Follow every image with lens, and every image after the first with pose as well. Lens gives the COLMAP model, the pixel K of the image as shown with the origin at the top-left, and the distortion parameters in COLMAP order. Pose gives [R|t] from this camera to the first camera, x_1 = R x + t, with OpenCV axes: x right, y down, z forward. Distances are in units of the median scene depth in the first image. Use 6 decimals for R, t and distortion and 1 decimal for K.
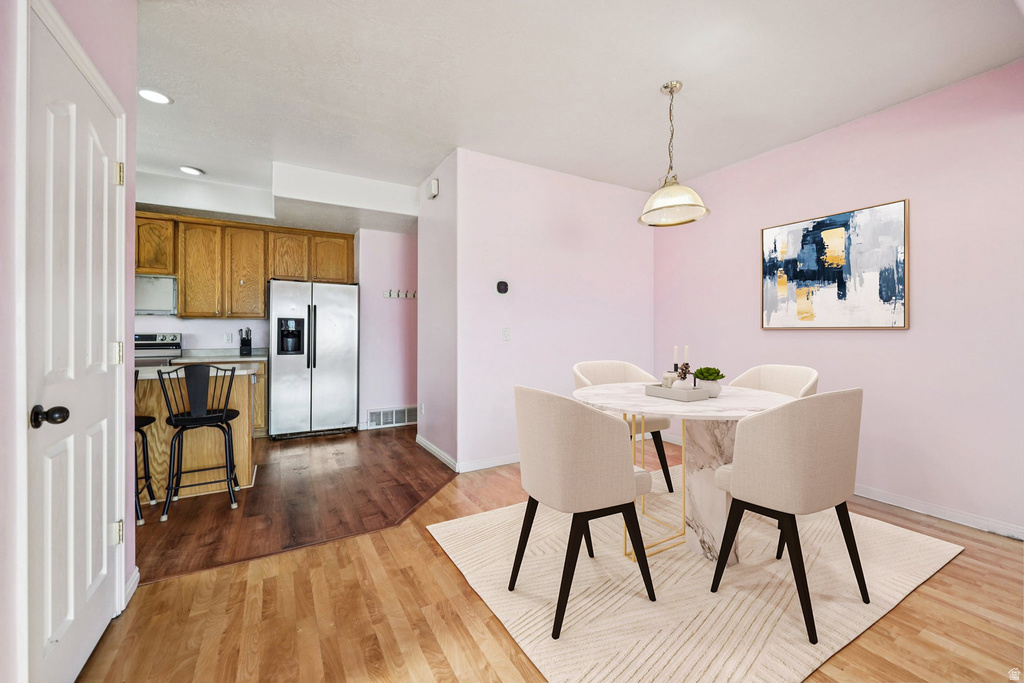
lens RADIAL K [[419.2, 0, 511.3], [0, 419.2, 328.4], [0, 0, 1]] dist [0.001812, 0.000439]
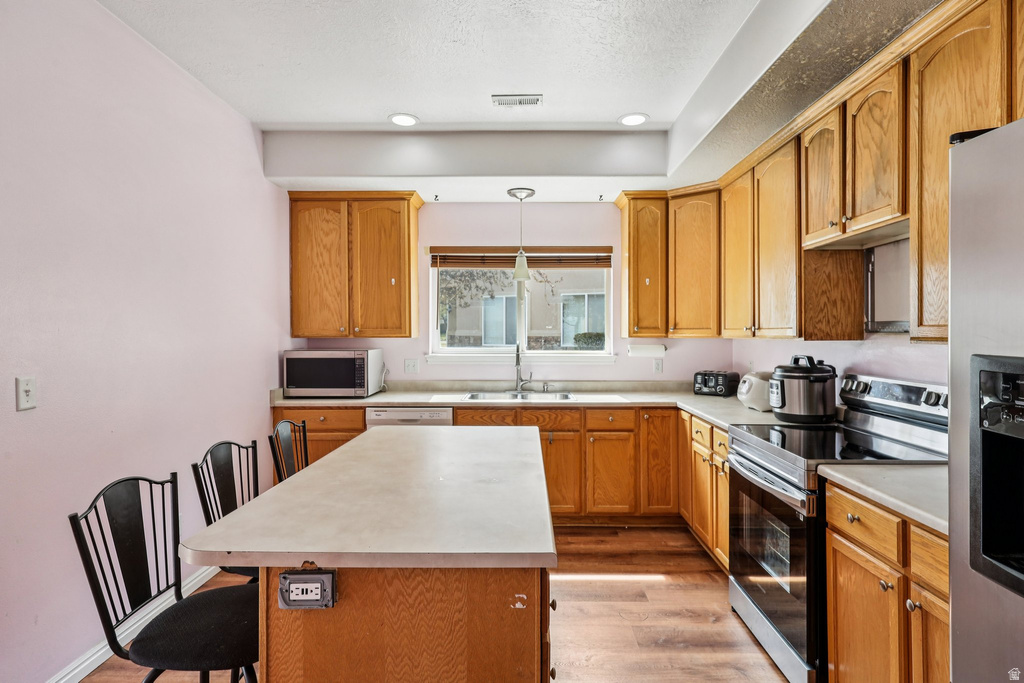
lens RADIAL K [[532.9, 0, 516.2], [0, 532.9, 336.0], [0, 0, 1]] dist [-0.001545, 0.000047]
pose [[-0.488088, 0.004016, -0.872785, -0.263385], [0.007621, 0.999971, 0.000339, -0.032745], [0.872761, -0.006486, -0.488104, 0.907683]]
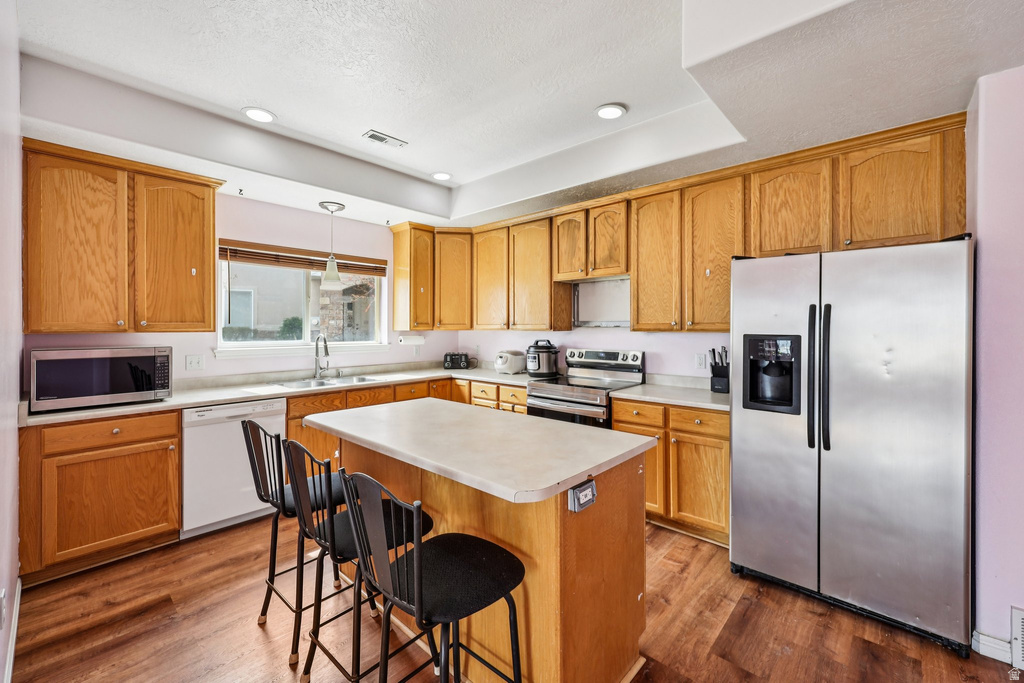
lens RADIAL K [[419.2, 0, 511.3], [0, 419.2, 328.4], [0, 0, 1]] dist [0.001812, 0.000439]
pose [[0.322497, 0.001526, -0.946569, -0.165045], [0.009570, 0.999942, 0.004872, -0.035512], [0.946522, -0.010630, 0.322464, 0.550676]]
